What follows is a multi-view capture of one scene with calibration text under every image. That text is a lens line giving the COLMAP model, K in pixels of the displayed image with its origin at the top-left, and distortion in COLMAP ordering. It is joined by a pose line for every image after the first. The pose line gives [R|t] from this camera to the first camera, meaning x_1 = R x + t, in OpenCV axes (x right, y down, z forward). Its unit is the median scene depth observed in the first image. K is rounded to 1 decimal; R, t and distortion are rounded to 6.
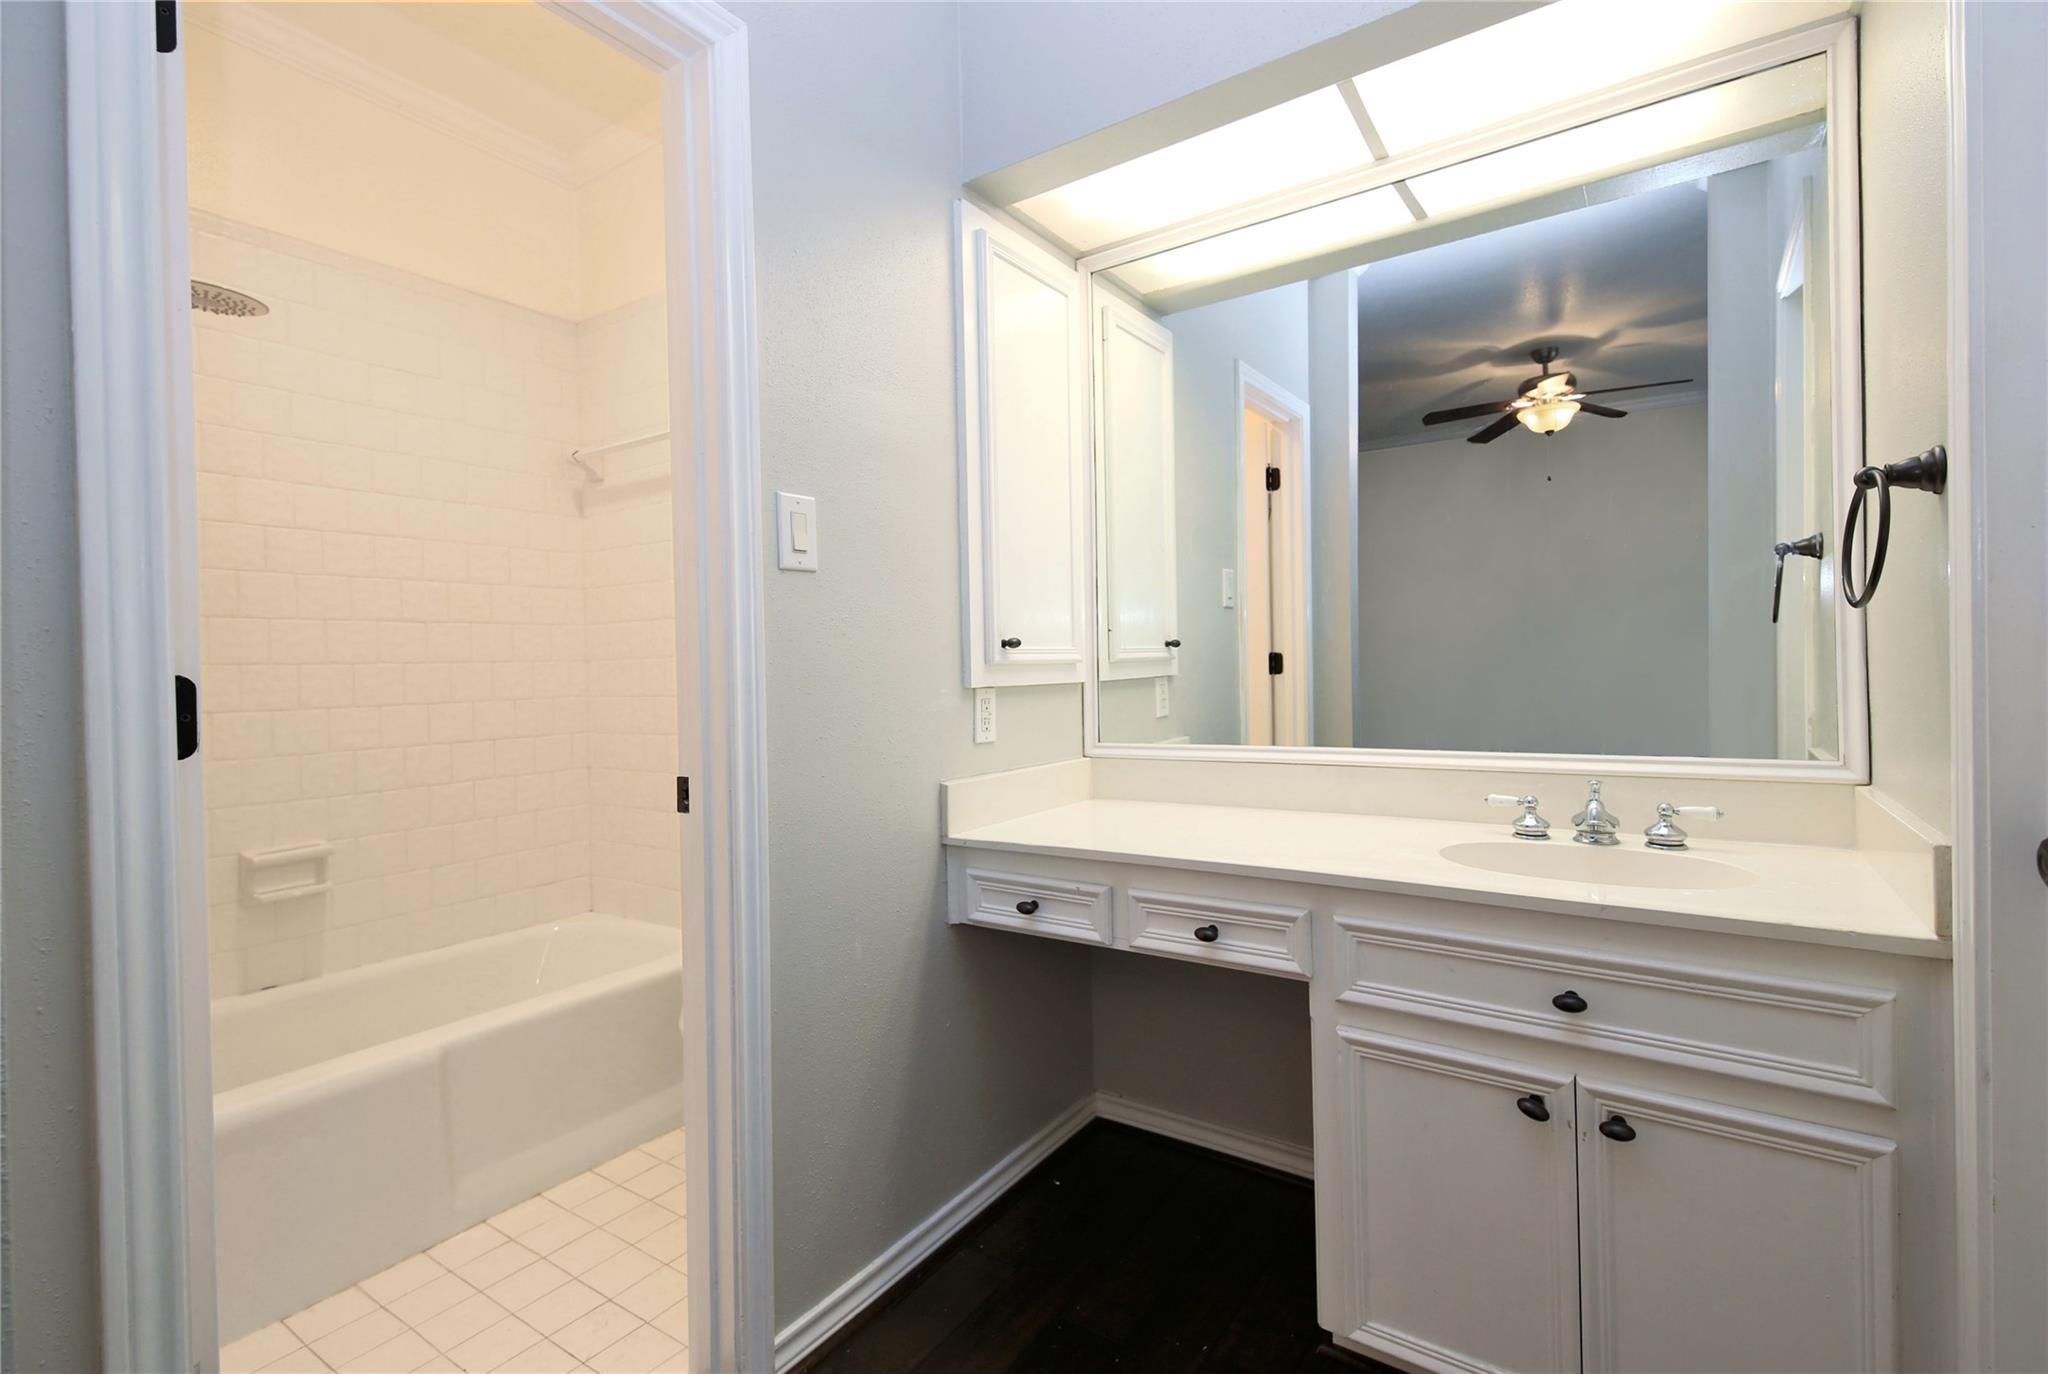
lens RADIAL K [[904.1, 0, 1031.0], [0, 904.1, 681.4], [0, 0, 1]] dist [0.033745, 0.000145]
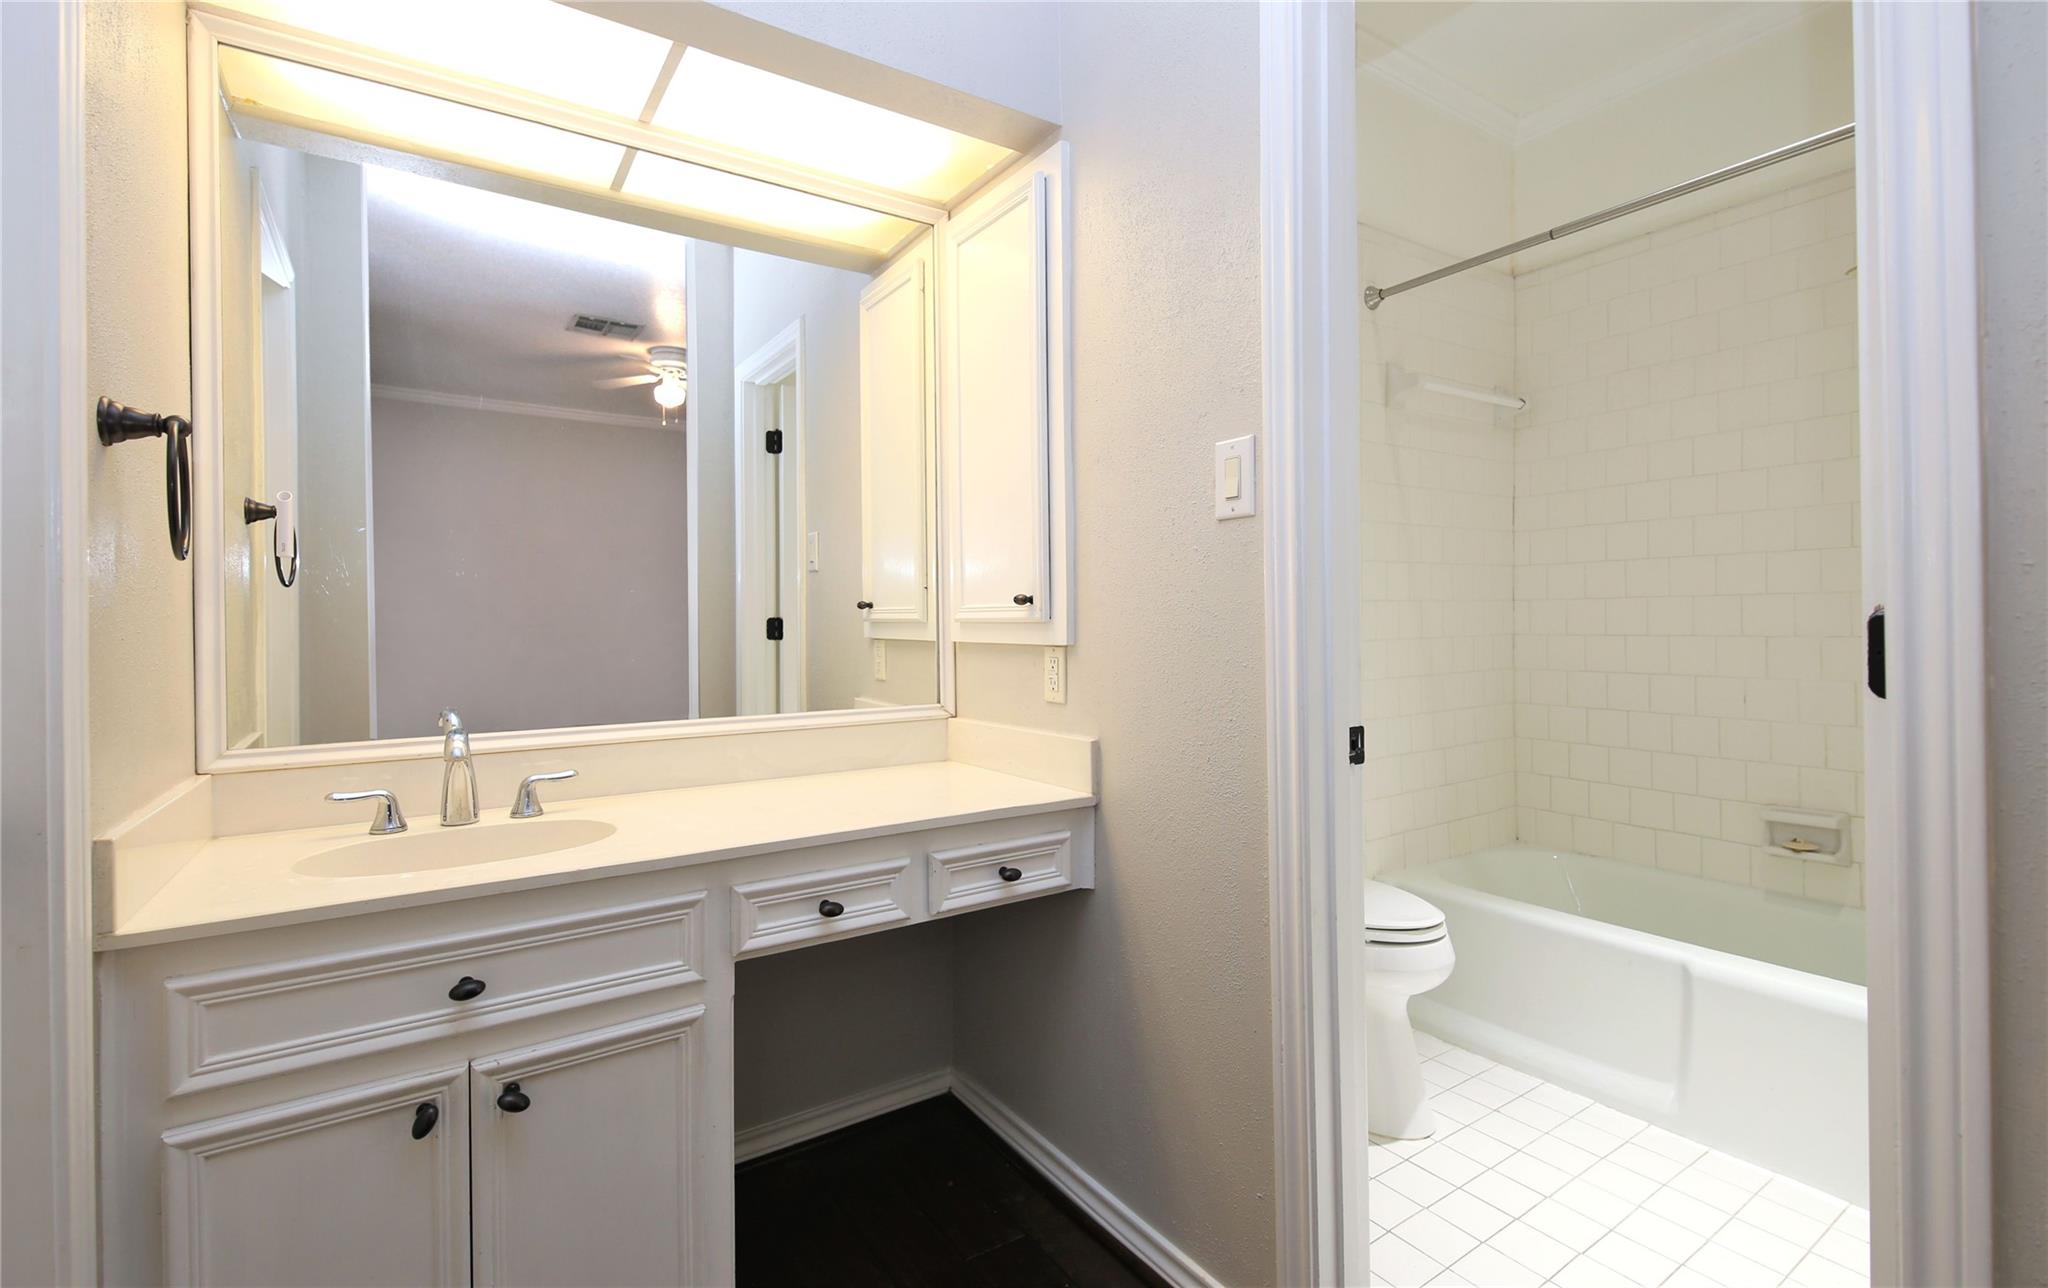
lens RADIAL K [[921.0, 0, 1028.1], [0, 921.0, 631.5], [0, 0, 1]] dist [0.012463, 0.000344]
pose [[0.376761, 0.021641, 0.926058, -0.328778], [0.008341, 0.999607, -0.026753, 0.006805], [-0.926273, 0.017804, 0.376432, 0.222617]]
